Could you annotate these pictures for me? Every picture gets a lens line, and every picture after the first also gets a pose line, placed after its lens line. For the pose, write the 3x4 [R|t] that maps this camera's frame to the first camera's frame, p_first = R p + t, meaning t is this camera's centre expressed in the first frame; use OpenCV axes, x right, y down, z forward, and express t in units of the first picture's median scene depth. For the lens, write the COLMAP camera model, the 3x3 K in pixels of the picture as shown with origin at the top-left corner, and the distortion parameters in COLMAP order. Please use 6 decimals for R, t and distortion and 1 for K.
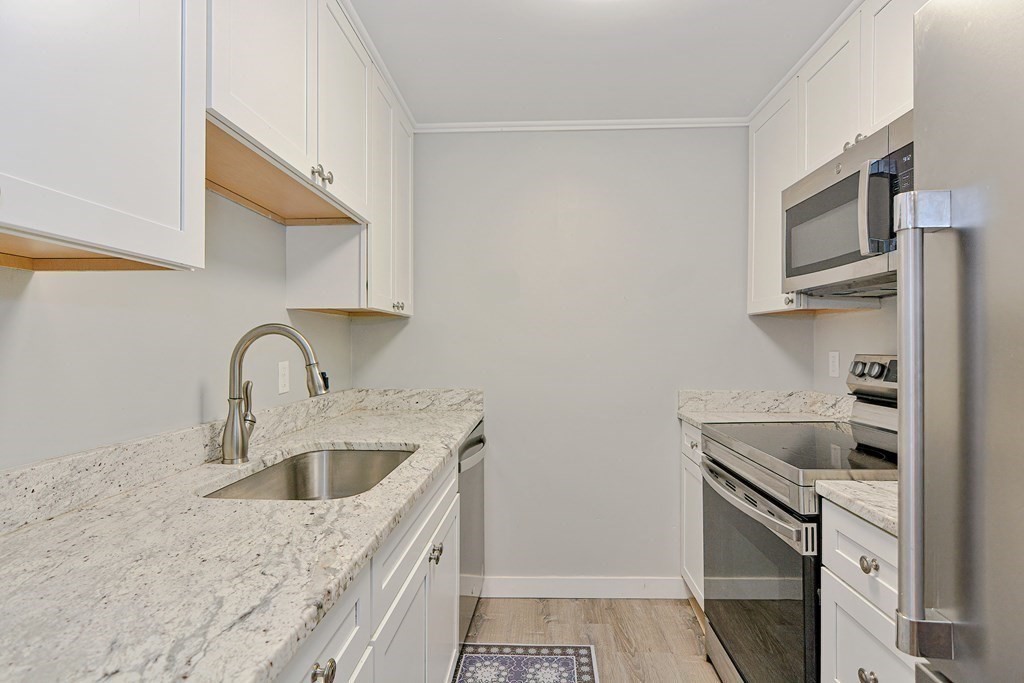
lens RADIAL K [[507.0, 0, 516.9], [0, 507.0, 341.3], [0, 0, 1]] dist [-0.023564, 0.011591]
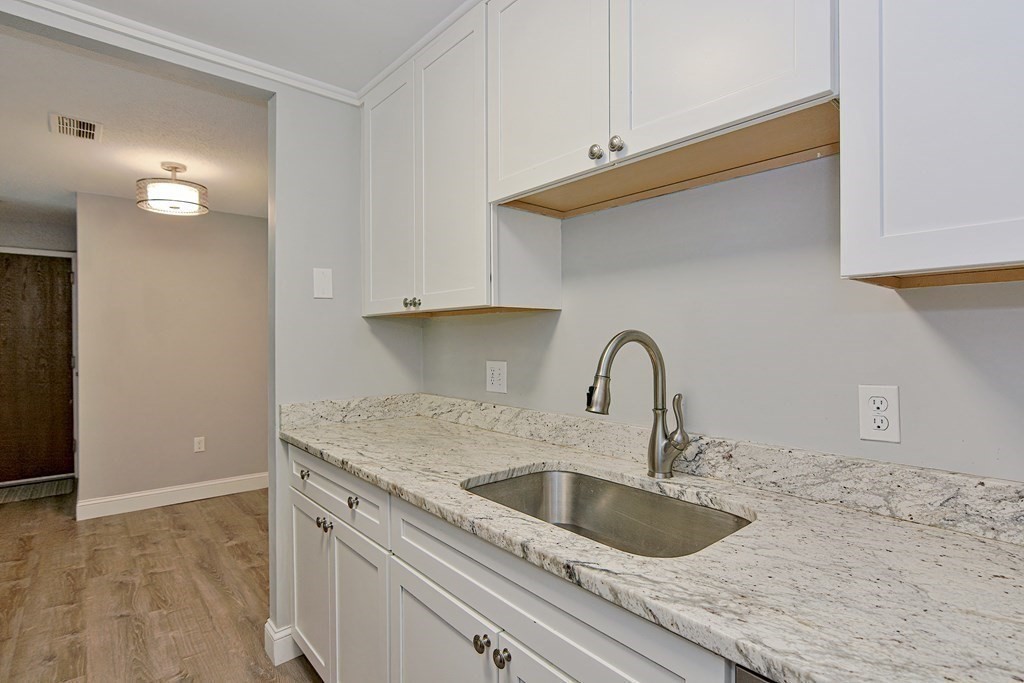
lens RADIAL K [[507.0, 0, 516.9], [0, 507.0, 341.3], [0, 0, 1]] dist [-0.023564, 0.011591]
pose [[-0.724667, 0.006297, -0.689070, 0.300609], [0.007357, 0.999972, 0.001401, -0.018552], [0.689060, -0.004054, -0.724693, 1.520849]]
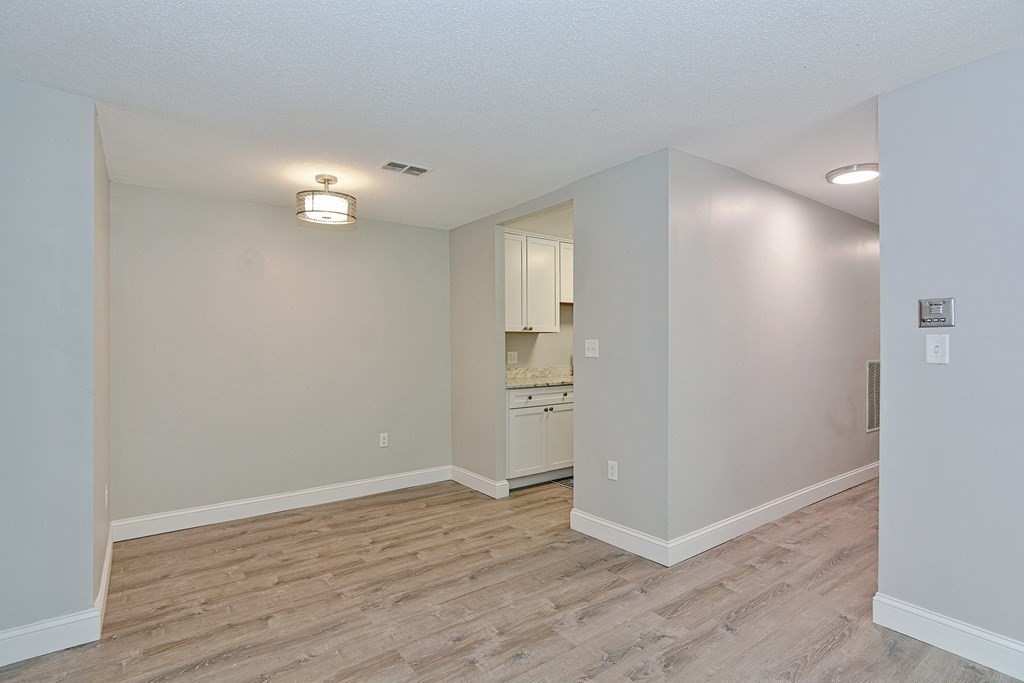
lens RADIAL K [[507.0, 0, 516.9], [0, 507.0, 341.3], [0, 0, 1]] dist [-0.023564, 0.011591]
pose [[0.637410, -0.006676, -0.770496, 2.230125], [0.008407, 0.999963, -0.001710, -0.027470], [0.770479, -0.005388, 0.637442, -1.921371]]
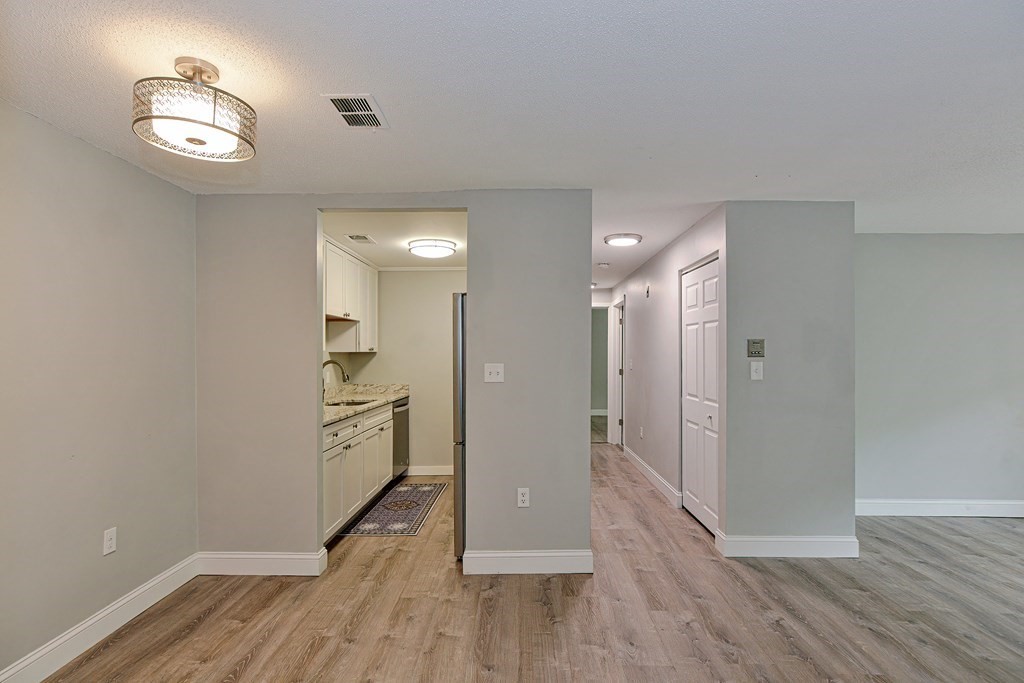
lens RADIAL K [[507.0, 0, 516.9], [0, 507.0, 341.3], [0, 0, 1]] dist [-0.023564, 0.011591]
pose [[0.999282, -0.000199, 0.037885, 0.612038], [0.001033, 0.999757, -0.022006, -0.086049], [-0.037871, 0.022029, 0.999040, -2.390714]]
